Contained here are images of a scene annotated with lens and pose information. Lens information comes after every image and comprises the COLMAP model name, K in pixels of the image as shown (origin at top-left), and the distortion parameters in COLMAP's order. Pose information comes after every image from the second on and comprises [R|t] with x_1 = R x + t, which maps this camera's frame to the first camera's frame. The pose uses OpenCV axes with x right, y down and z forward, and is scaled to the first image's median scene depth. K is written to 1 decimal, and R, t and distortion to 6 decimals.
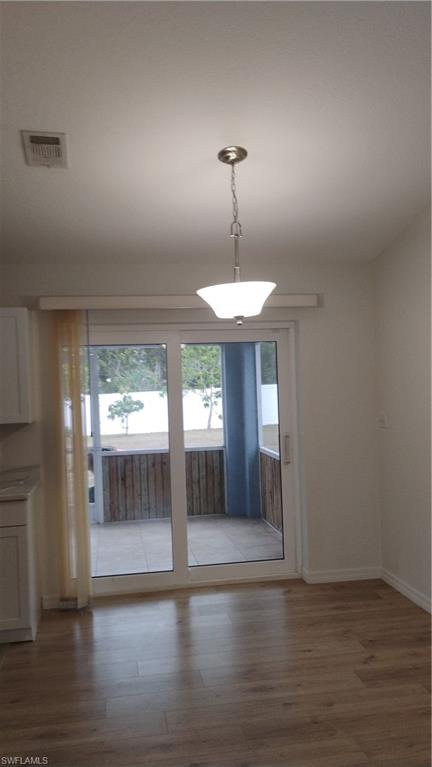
lens RADIAL K [[636.5, 0, 218.7], [0, 636.5, 385.9], [0, 0, 1]] dist [0.050590, -0.075974]
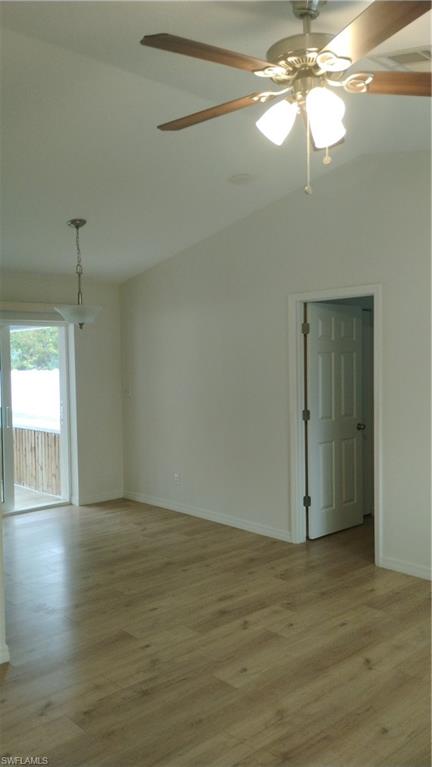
lens RADIAL K [[636.5, 0, 218.7], [0, 636.5, 385.9], [0, 0, 1]] dist [0.050590, -0.075974]
pose [[0.839181, -0.001836, 0.543850, -0.378000], [-0.008315, 0.999834, 0.016205, 0.014029], [-0.543789, -0.018121, 0.839026, -0.375679]]
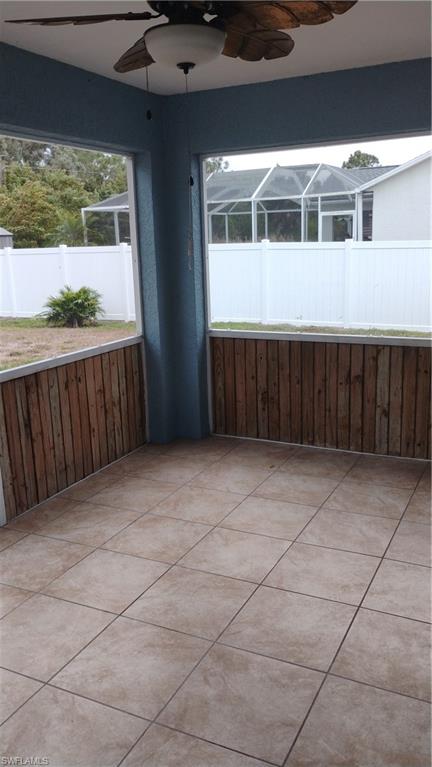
lens RADIAL K [[636.5, 0, 218.7], [0, 636.5, 385.9], [0, 0, 1]] dist [0.050590, -0.075974]
pose [[0.582584, -0.171615, 0.794446, -0.724604], [0.014382, 0.979478, 0.201039, 0.036001], [-0.812643, -0.105696, 0.573096, 0.990247]]
